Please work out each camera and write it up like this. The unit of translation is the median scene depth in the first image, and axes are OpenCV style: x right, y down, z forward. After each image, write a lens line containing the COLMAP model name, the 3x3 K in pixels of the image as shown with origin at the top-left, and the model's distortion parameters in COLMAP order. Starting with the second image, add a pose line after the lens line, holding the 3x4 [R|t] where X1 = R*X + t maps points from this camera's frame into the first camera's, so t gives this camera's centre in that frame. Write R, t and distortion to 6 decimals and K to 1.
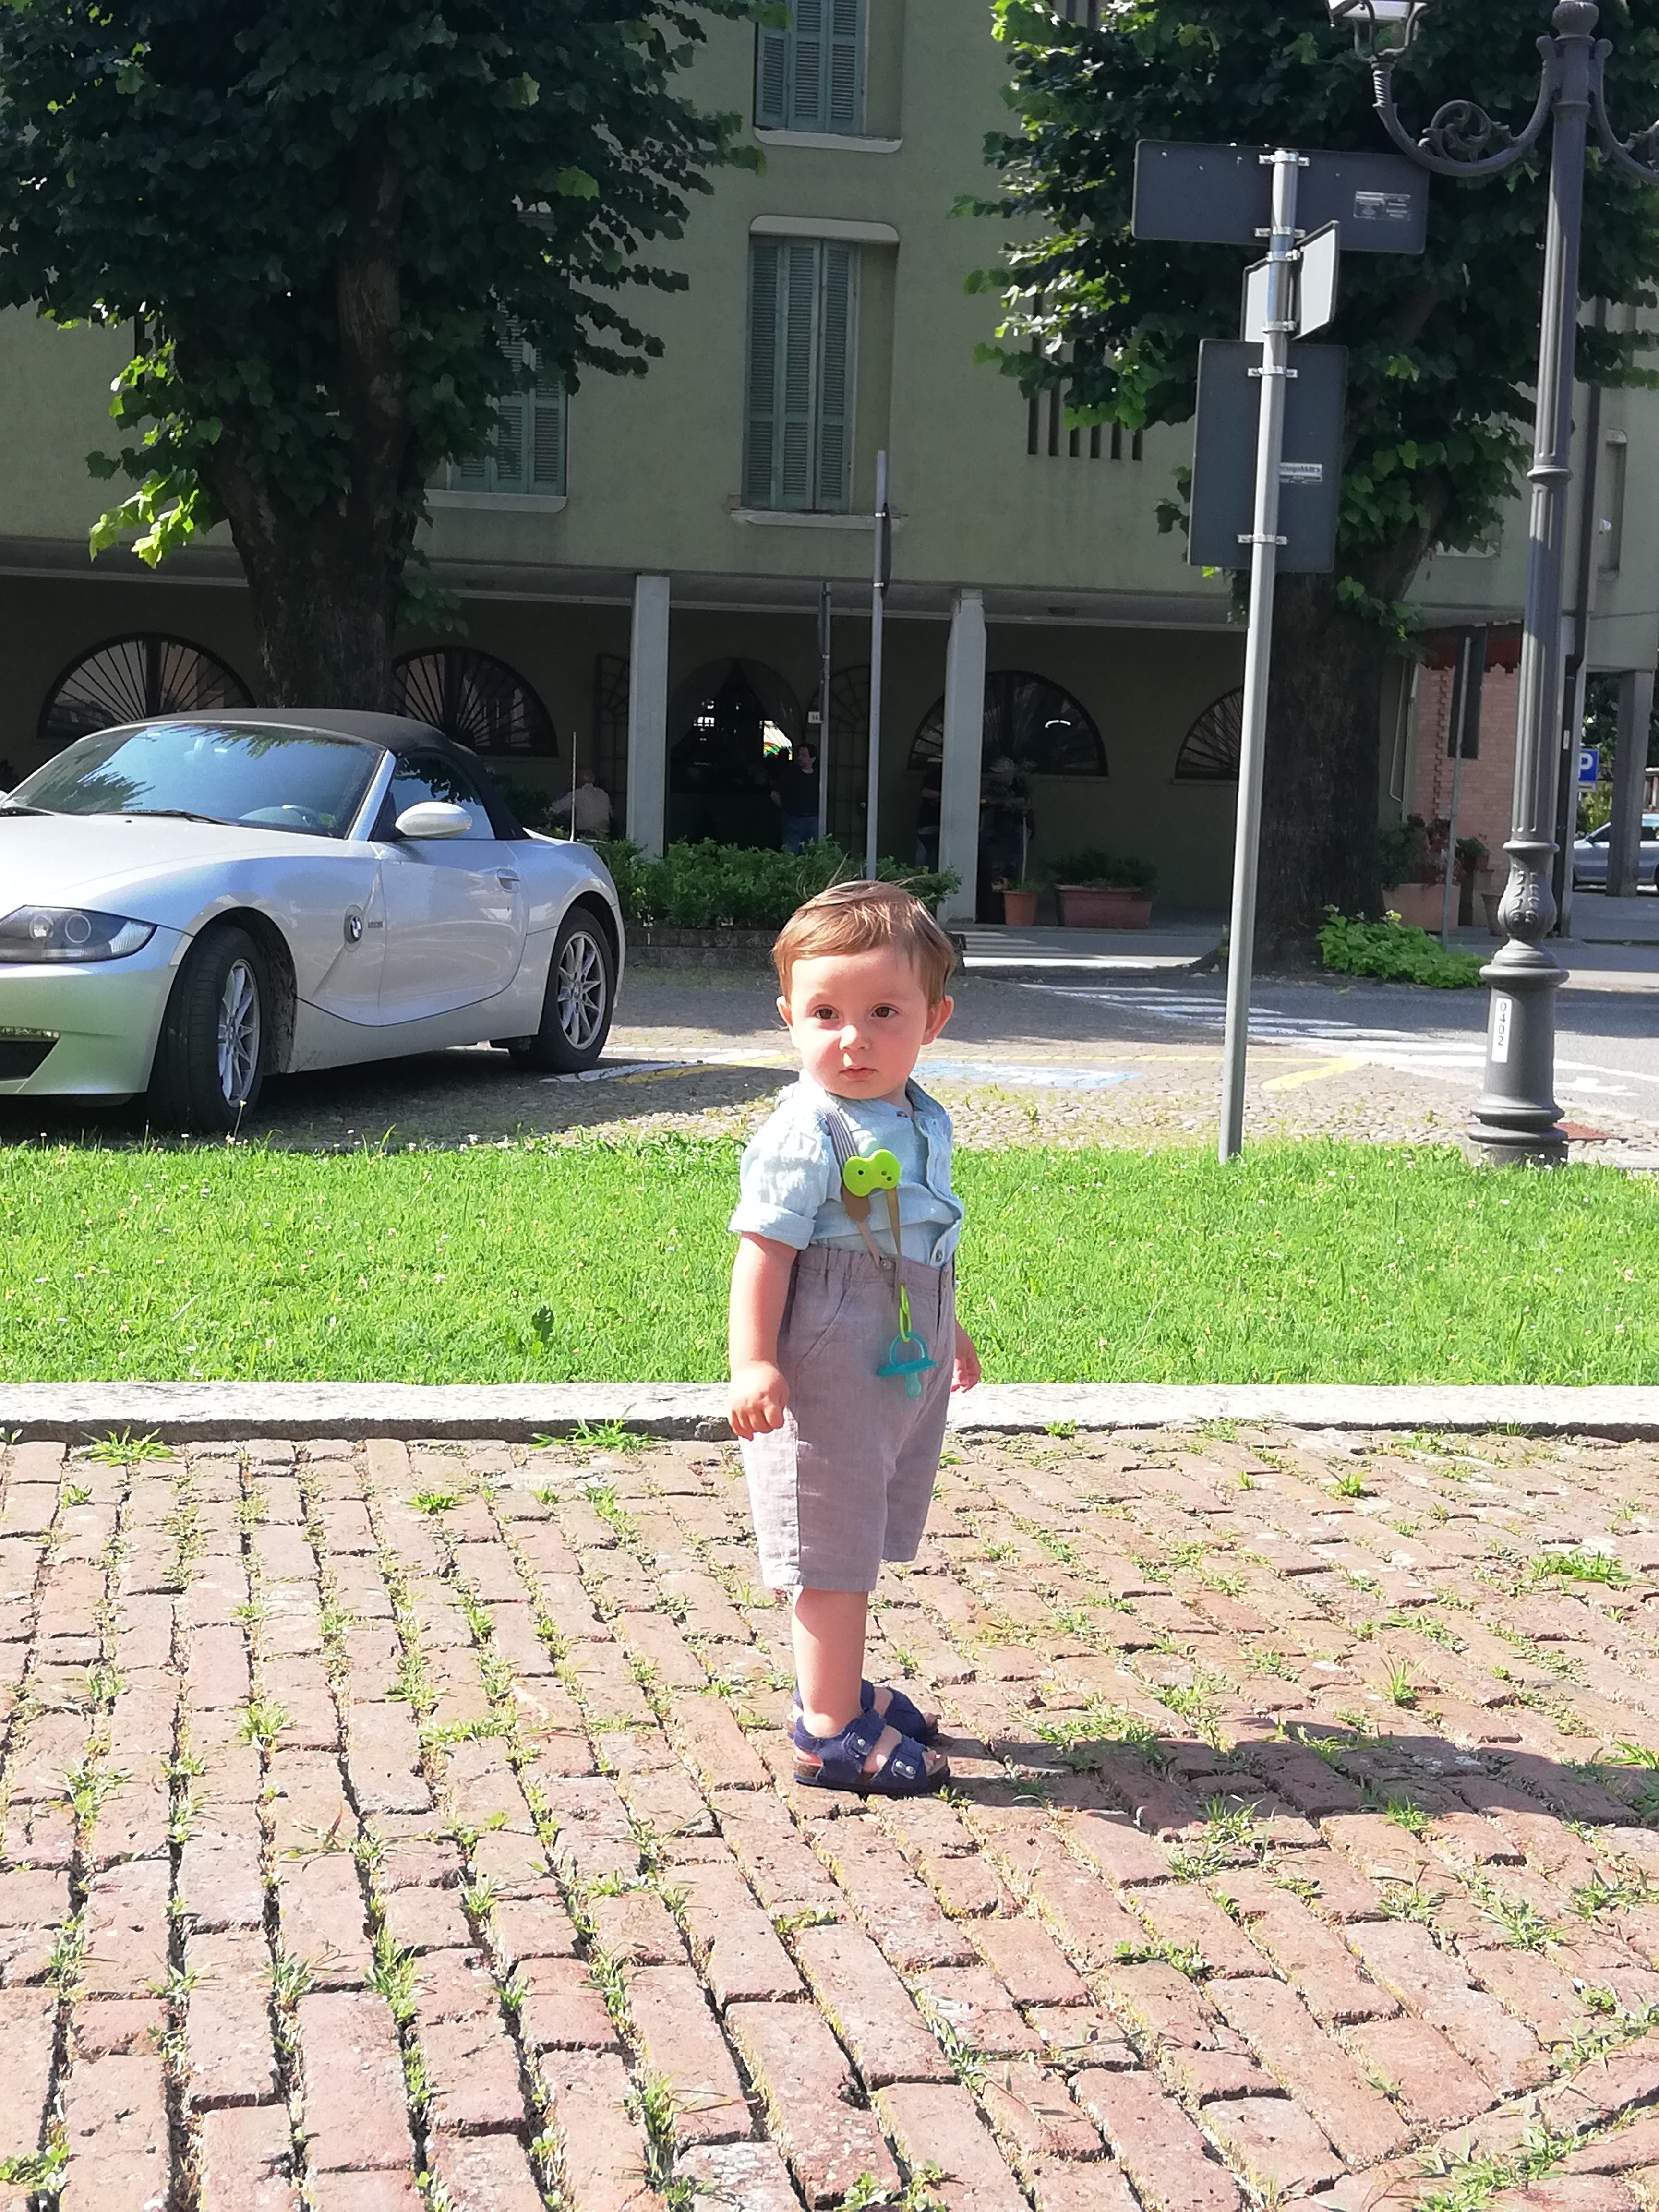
lens RADIAL K [[2962.3, 0, 799.6], [0, 2962.3, 1111.6], [0, 0, 1]] dist [0.165184, -0.444528]
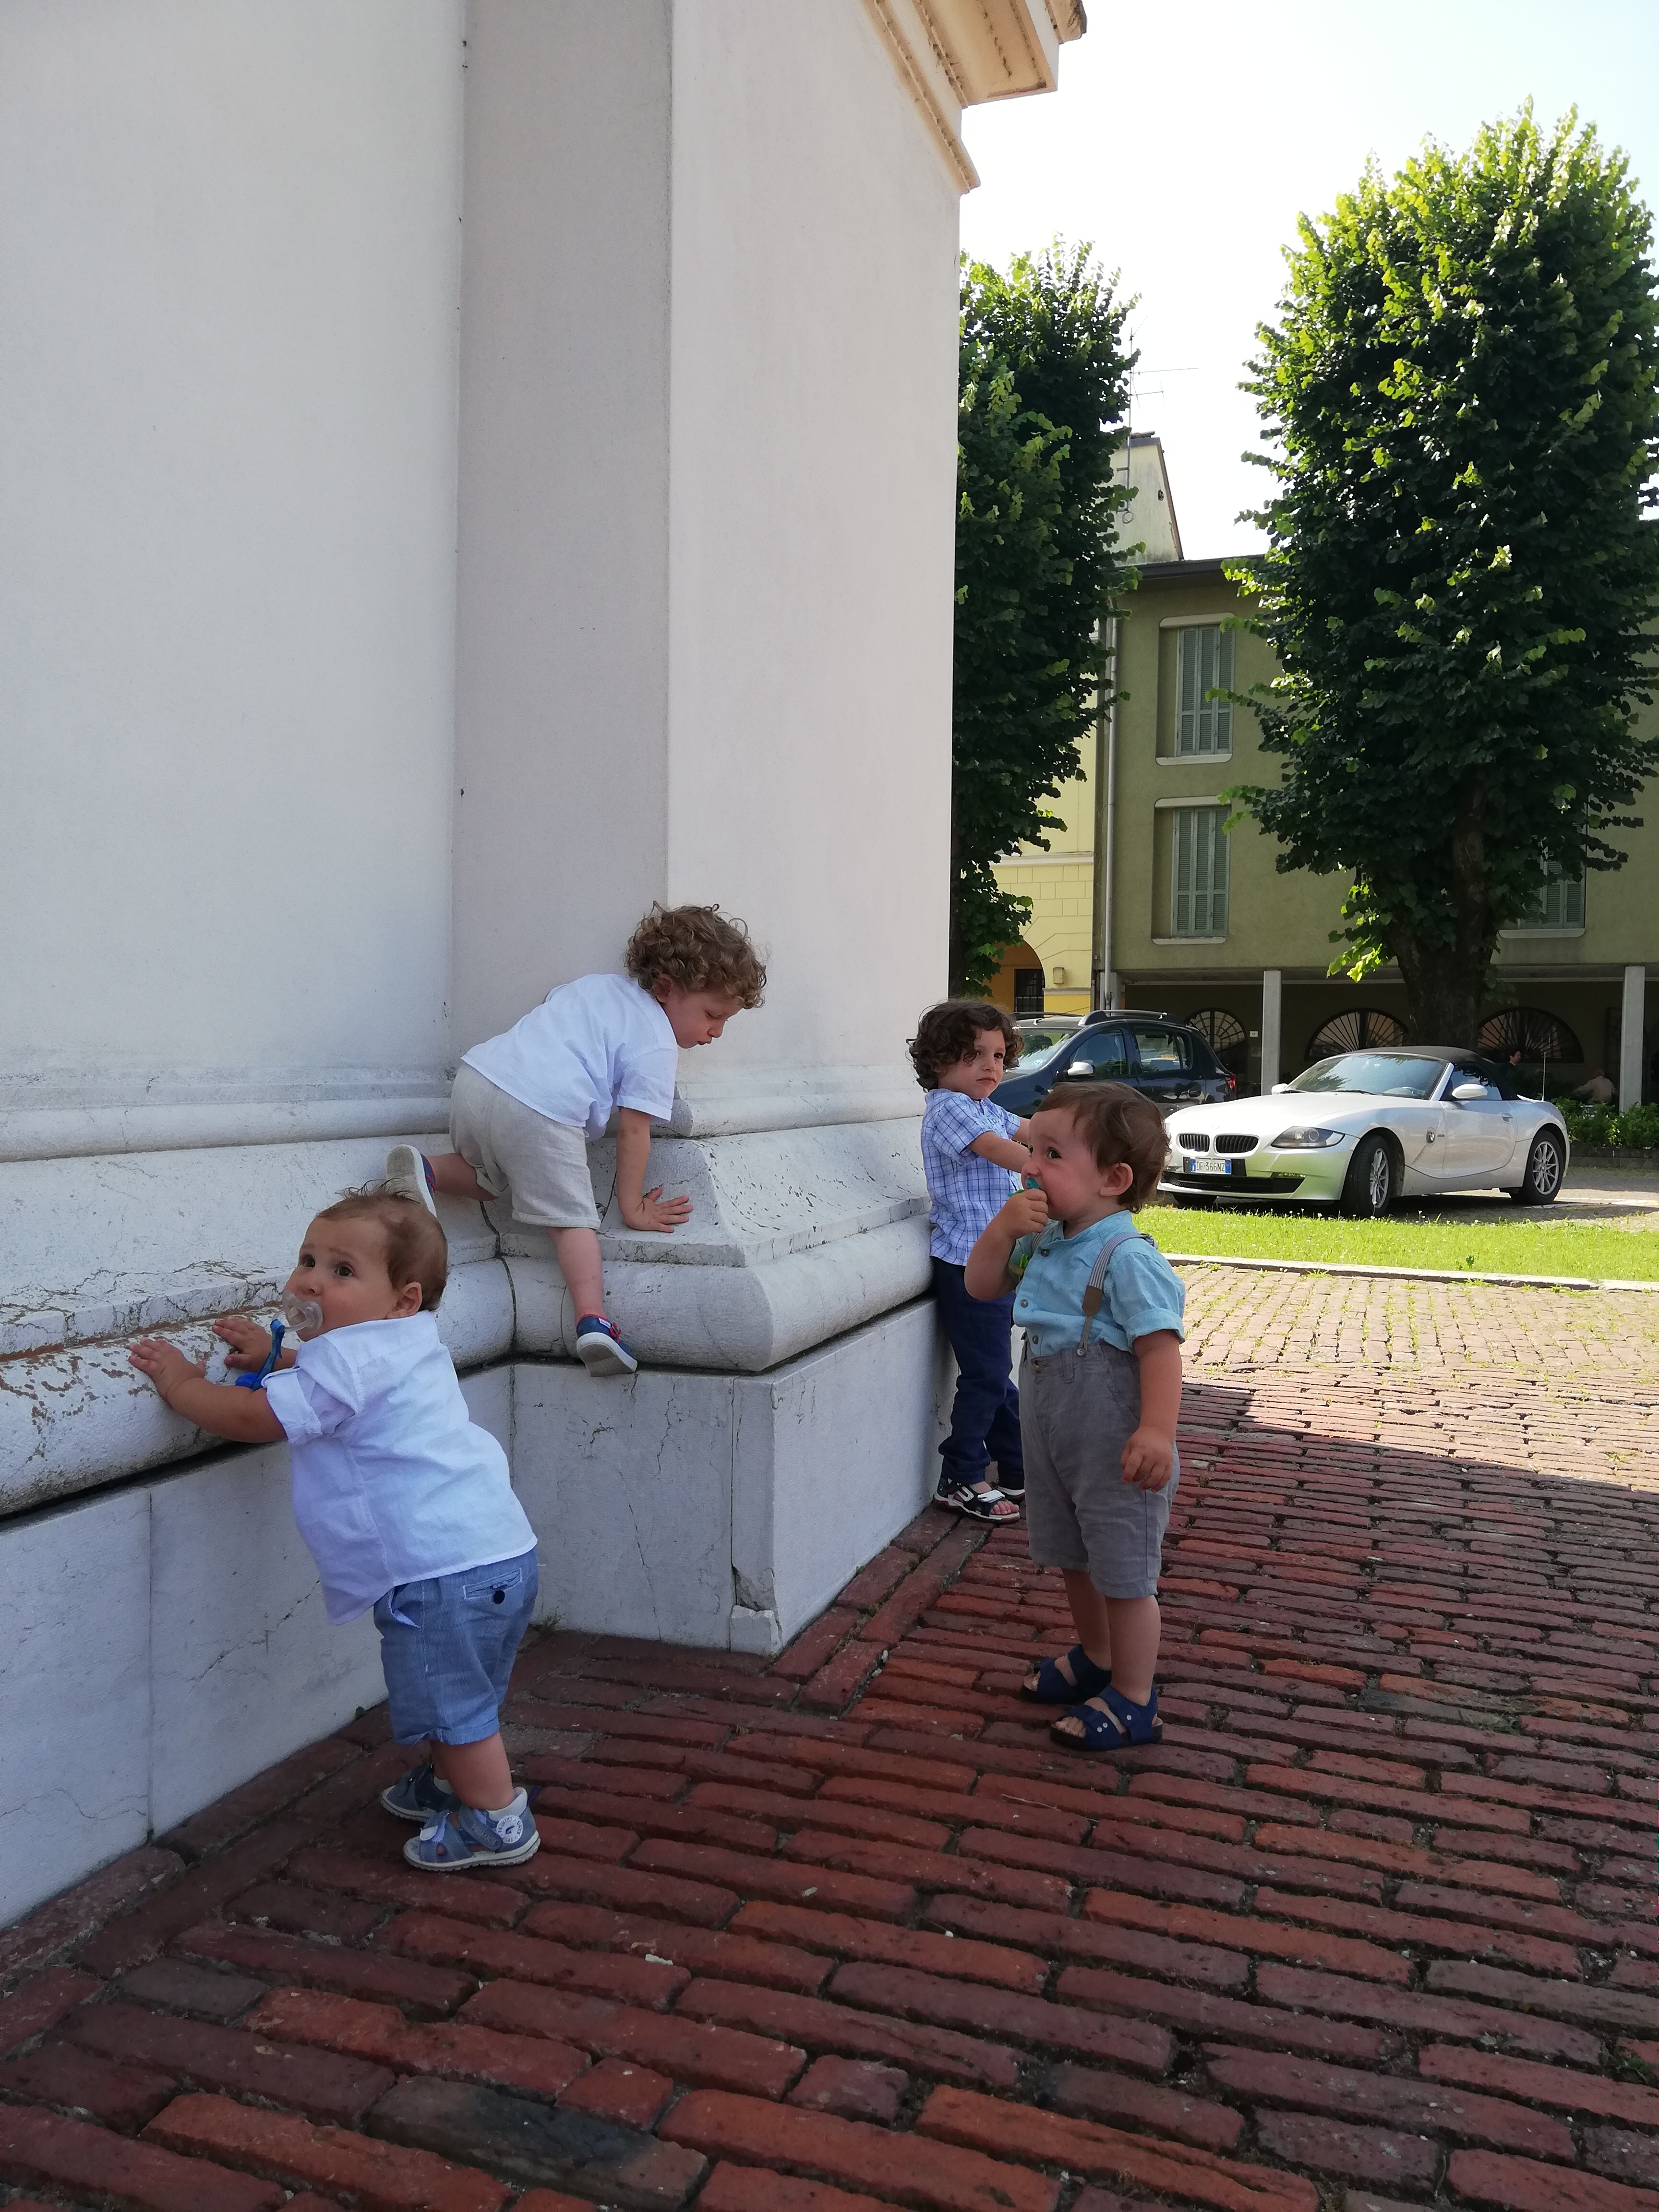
lens RADIAL K [[1648.9, 0, 833.9], [0, 1648.9, 1143.8], [0, 0, 1]] dist [0.060577, -0.102199]
pose [[0.864785, -0.000115, -0.502143, 0.055479], [-0.037288, 0.997224, -0.064445, 0.025282], [0.500757, 0.074455, 0.862380, -0.206809]]
